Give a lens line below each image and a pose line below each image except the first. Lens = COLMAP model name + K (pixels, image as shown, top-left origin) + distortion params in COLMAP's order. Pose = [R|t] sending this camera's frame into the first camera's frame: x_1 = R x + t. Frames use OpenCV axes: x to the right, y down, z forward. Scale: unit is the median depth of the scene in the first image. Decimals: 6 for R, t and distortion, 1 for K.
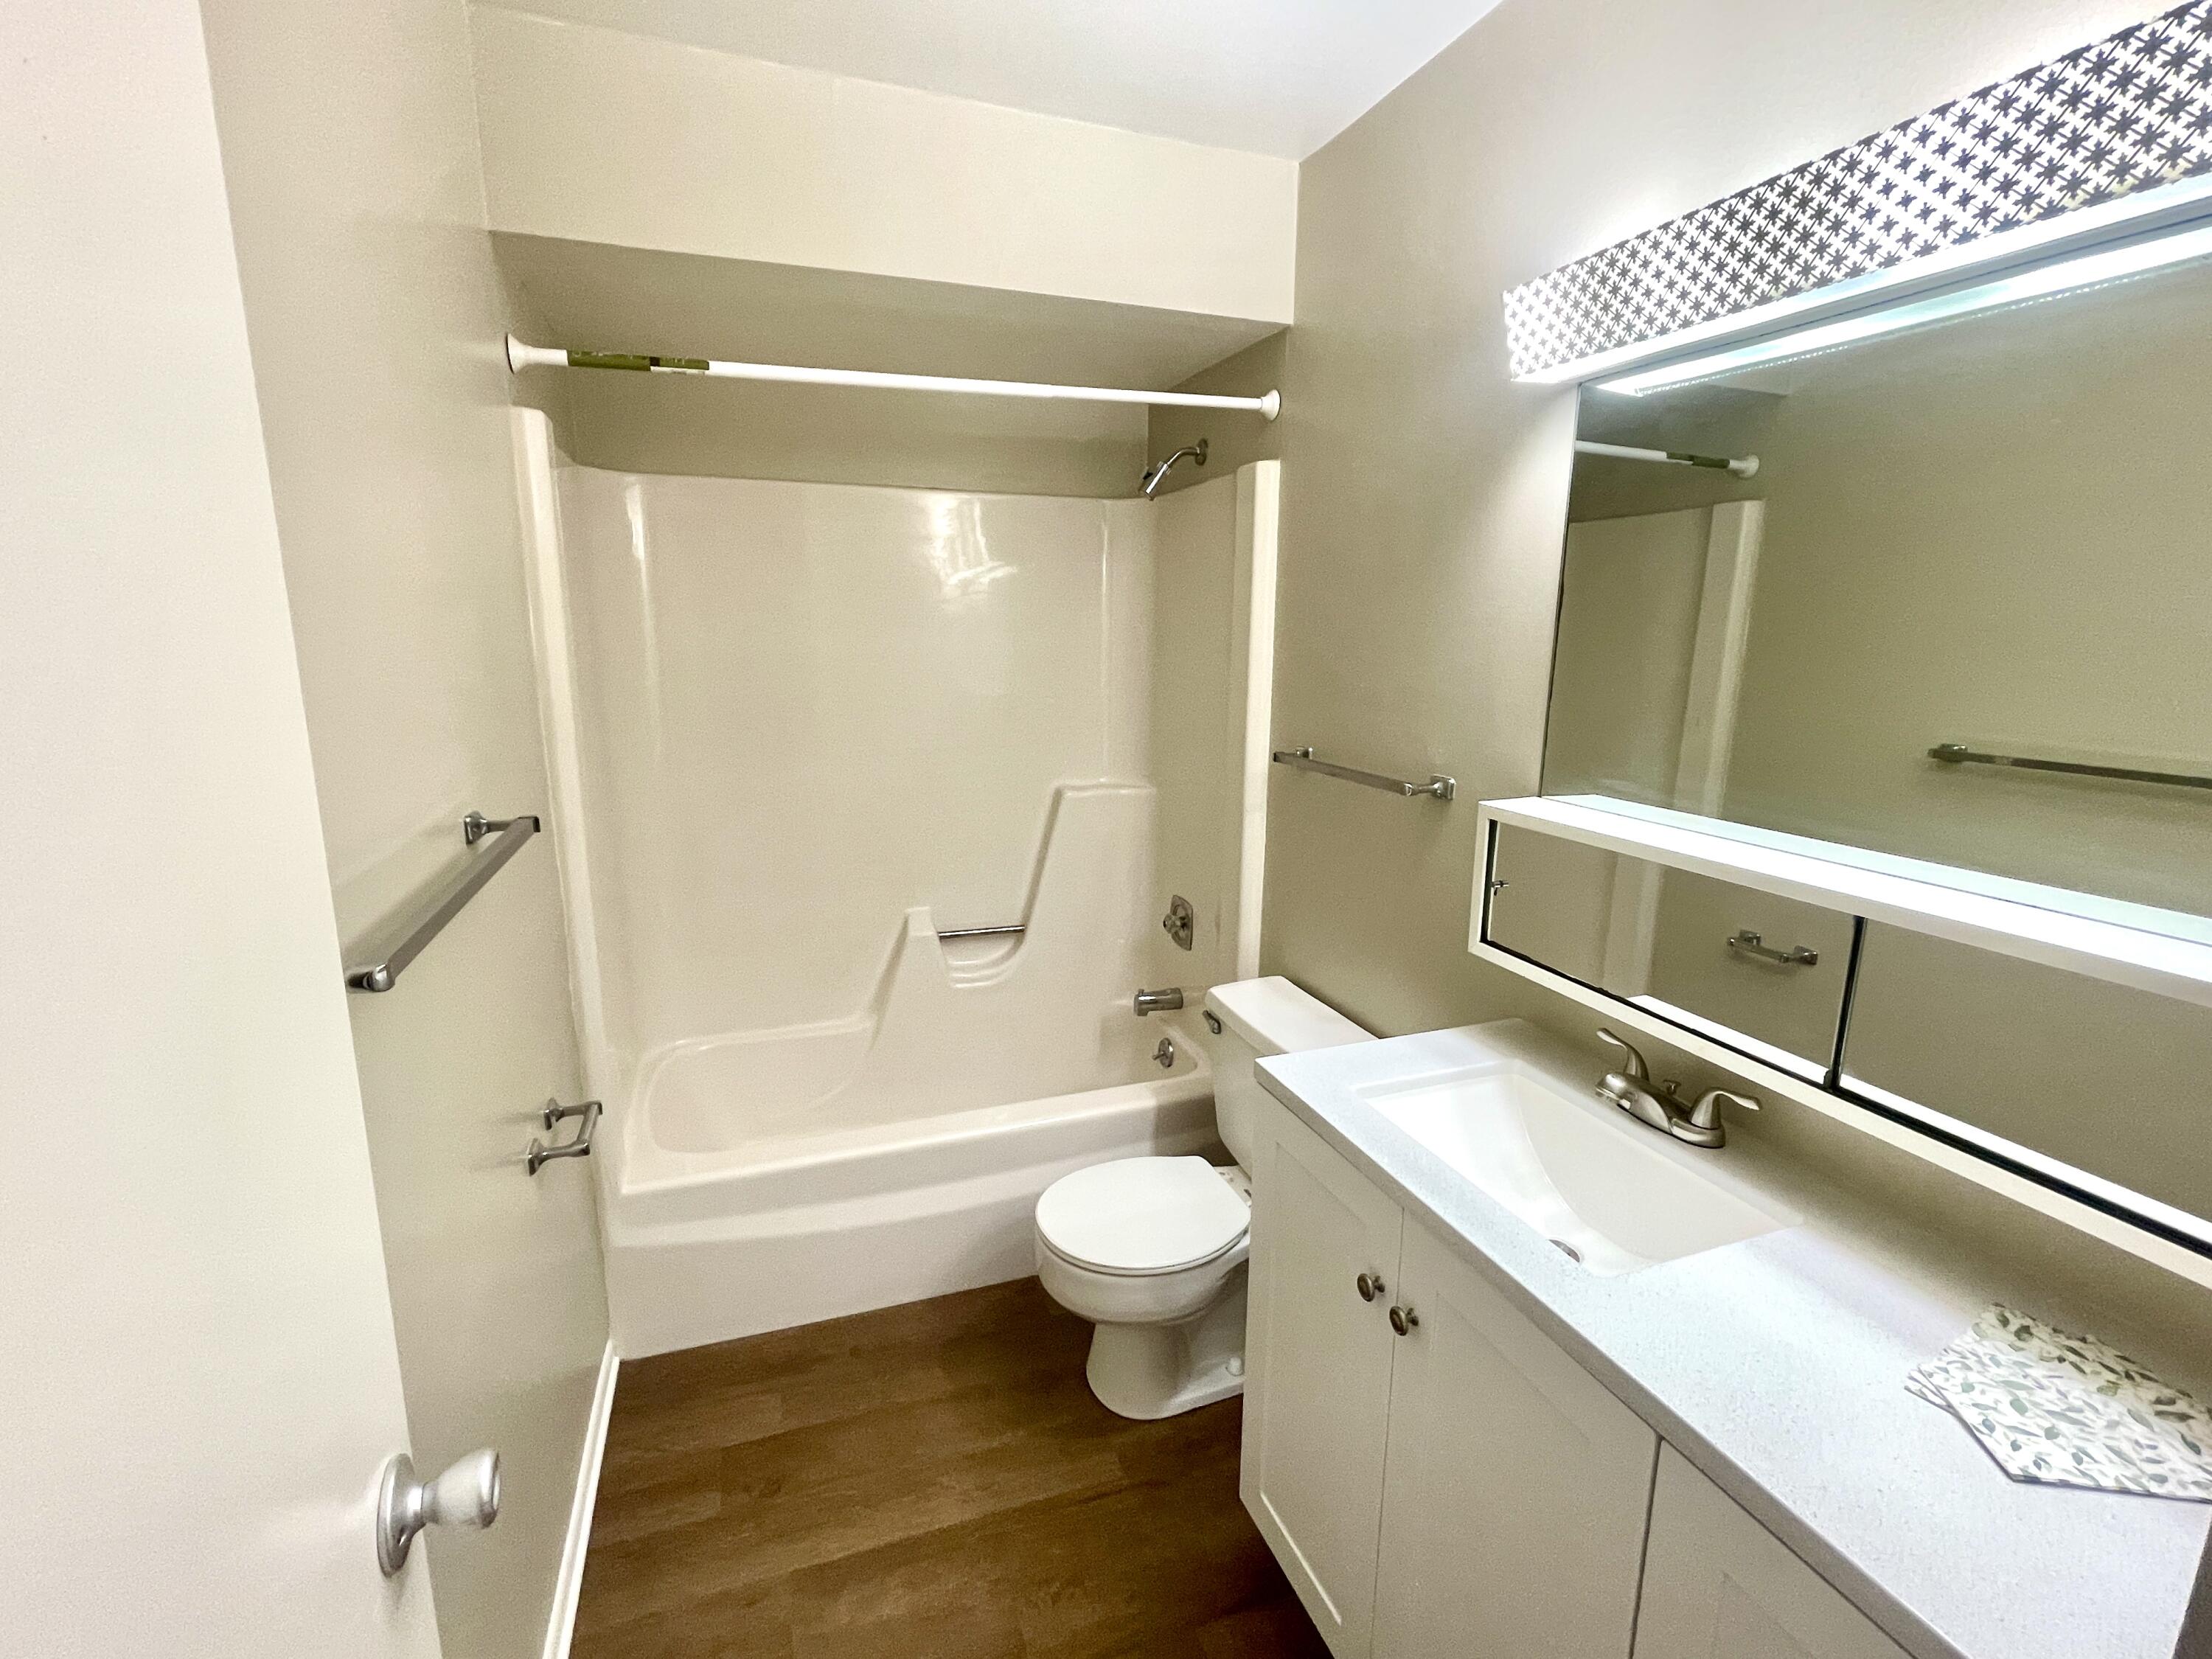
lens RADIAL K [[983.6, 0, 1107.3], [0, 983.6, 826.2], [0, 0, 1]] dist [0.000041, -0.000172]
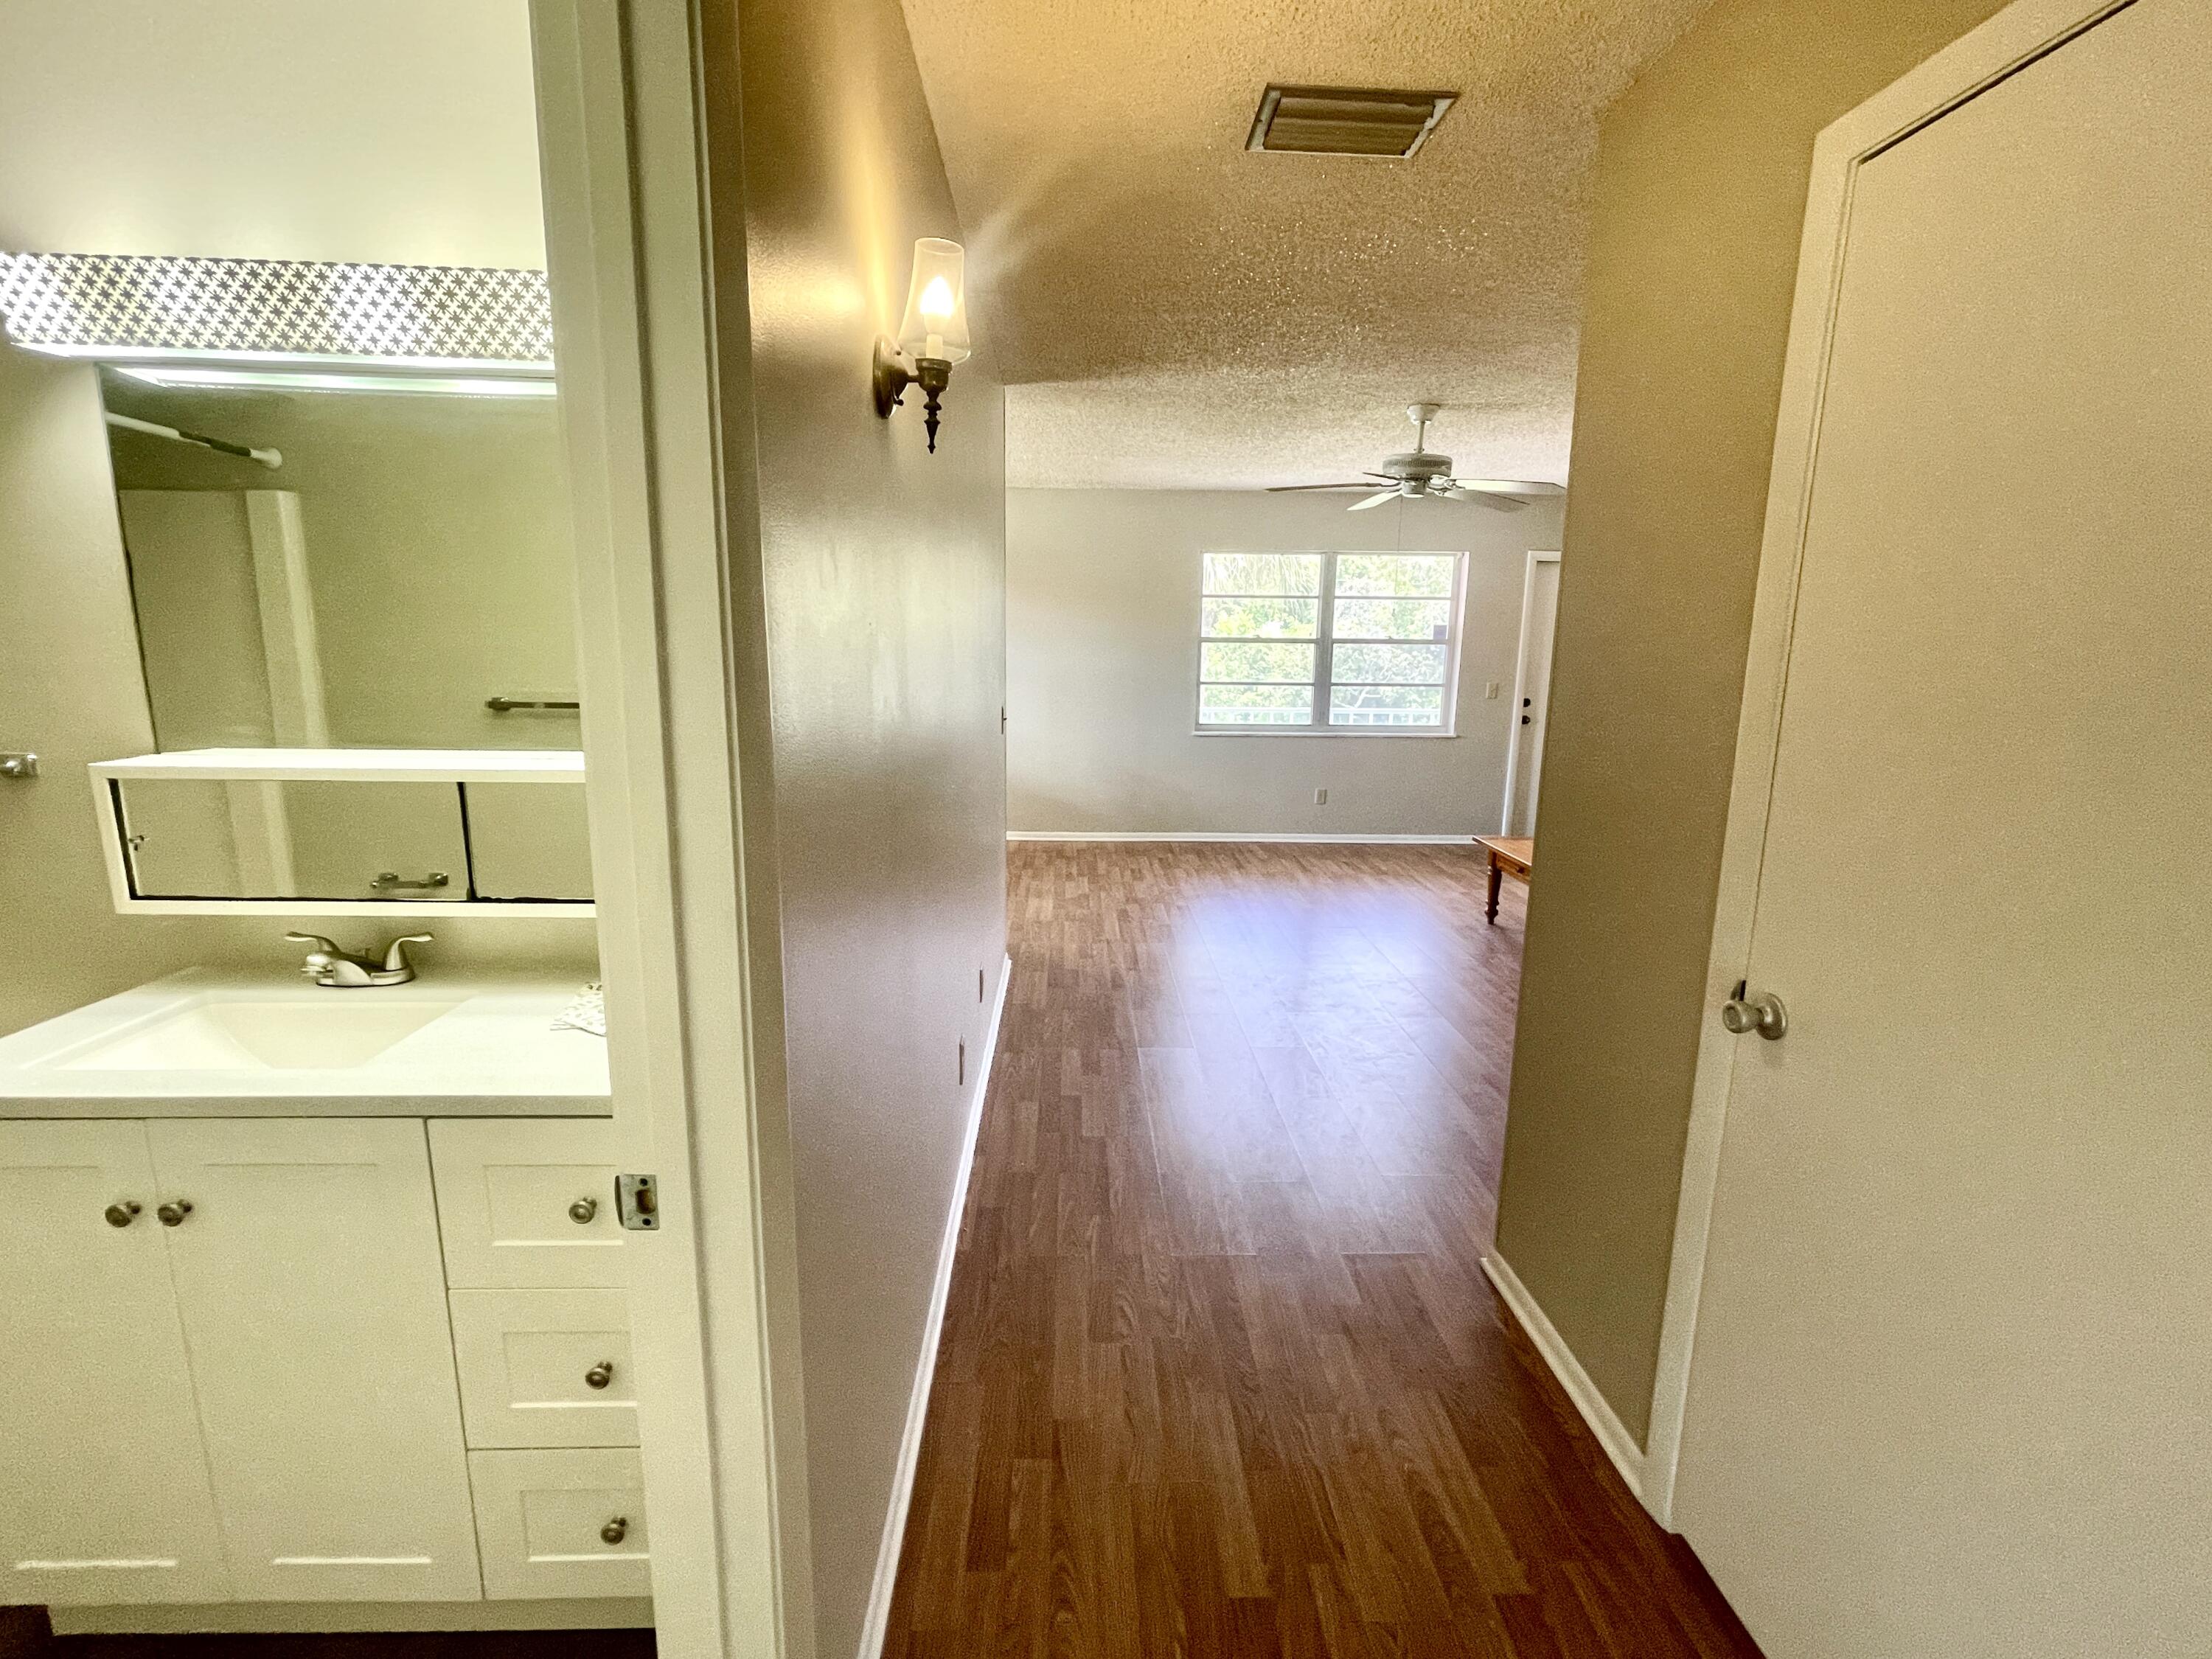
lens RADIAL K [[983.6, 0, 1099.0], [0, 983.6, 828.8], [0, 0, 1]] dist [0.000041, -0.000172]
pose [[0.320360, -0.180043, 0.930029, -0.274168], [0.175083, 0.976112, 0.128655, 0.105462], [-0.930975, 0.121617, 0.344230, -0.344428]]
